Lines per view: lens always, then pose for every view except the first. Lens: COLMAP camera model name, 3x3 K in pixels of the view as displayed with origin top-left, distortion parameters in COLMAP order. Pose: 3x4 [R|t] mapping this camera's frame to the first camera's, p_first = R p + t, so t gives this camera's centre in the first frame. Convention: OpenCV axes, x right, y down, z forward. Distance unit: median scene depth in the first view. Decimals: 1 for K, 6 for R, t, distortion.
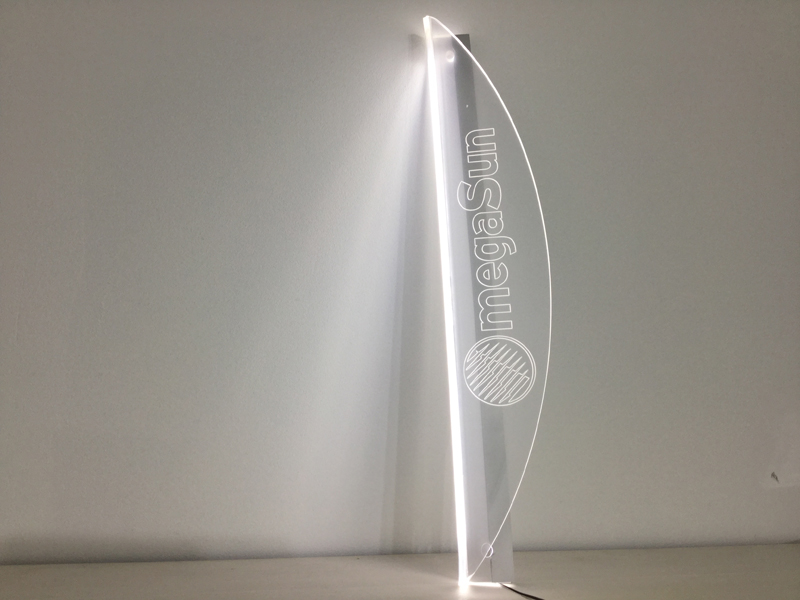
lens RADIAL K [[747.7, 0, 394.3], [0, 747.7, 295.1], [0, 0, 1]] dist [0.157617, -0.351340]
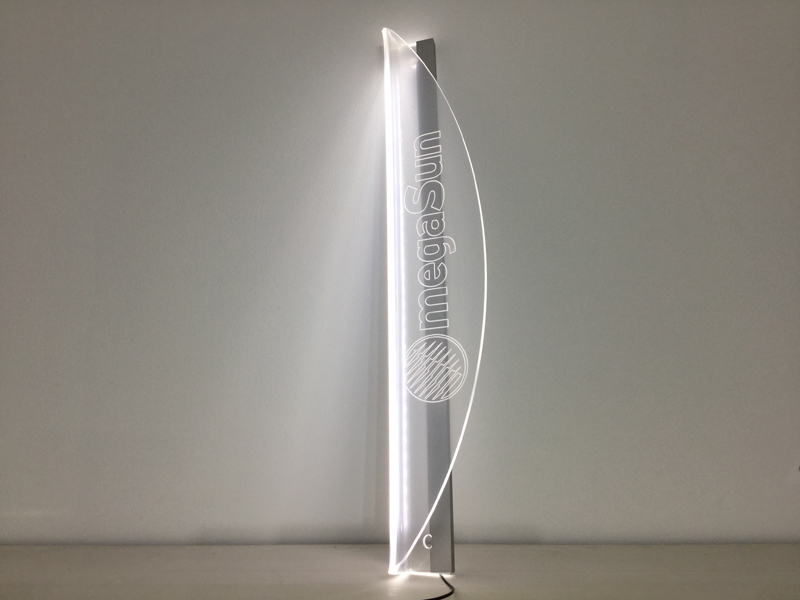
lens RADIAL K [[747.7, 0, 394.3], [0, 747.7, 295.1], [0, 0, 1]] dist [0.157617, -0.351340]
pose [[0.963425, -0.060114, -0.261149, 0.355332], [0.063380, 0.997981, 0.004094, -0.007377], [0.260376, -0.020496, 0.965290, -0.006498]]
